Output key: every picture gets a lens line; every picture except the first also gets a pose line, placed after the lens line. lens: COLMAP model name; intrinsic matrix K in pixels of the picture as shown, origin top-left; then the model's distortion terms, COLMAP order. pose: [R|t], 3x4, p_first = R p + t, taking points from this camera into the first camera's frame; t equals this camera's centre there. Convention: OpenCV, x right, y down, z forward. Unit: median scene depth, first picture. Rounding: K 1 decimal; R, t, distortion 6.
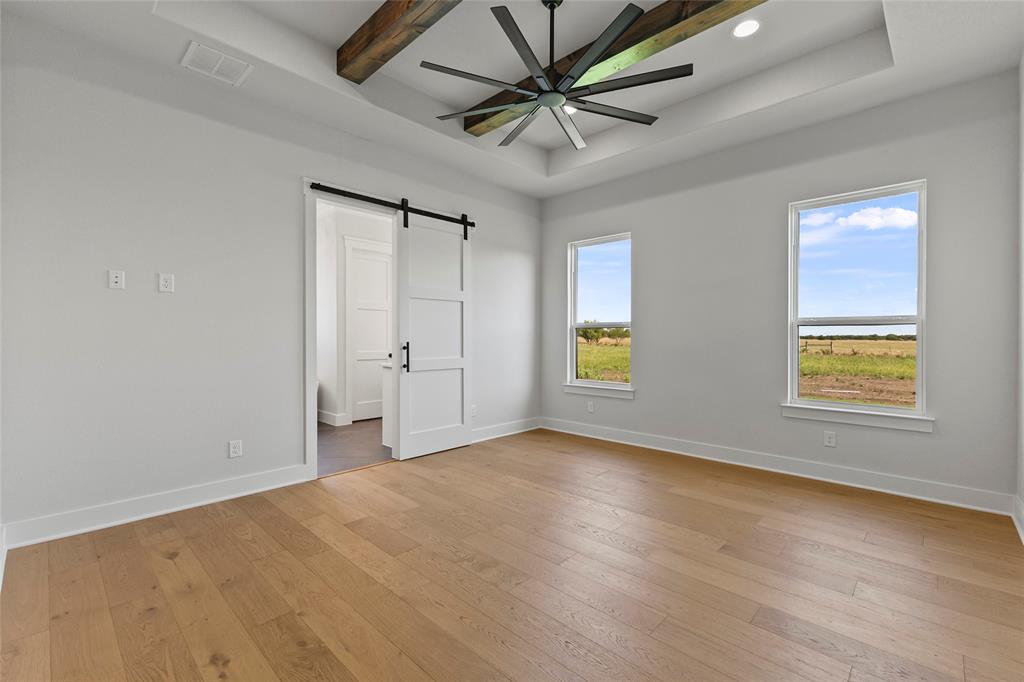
lens RADIAL K [[443.7, 0, 511.2], [0, 443.7, 338.7], [0, 0, 1]] dist [0.010456, -0.001374]
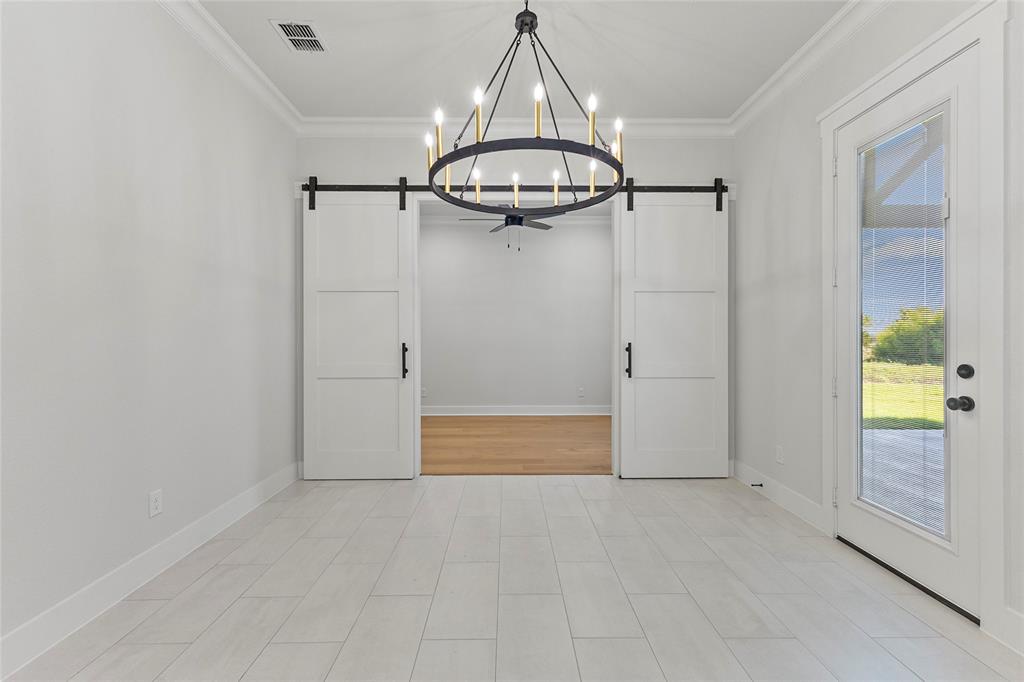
lens RADIAL K [[443.7, 0, 512.2], [0, 443.7, 338.0], [0, 0, 1]] dist [0.010456, -0.001374]
pose [[0.697565, 0.002487, -0.716518, 0.235320], [-0.004423, 0.999990, -0.000835, -0.000183], [0.716508, 0.003752, 0.697568, 0.241142]]
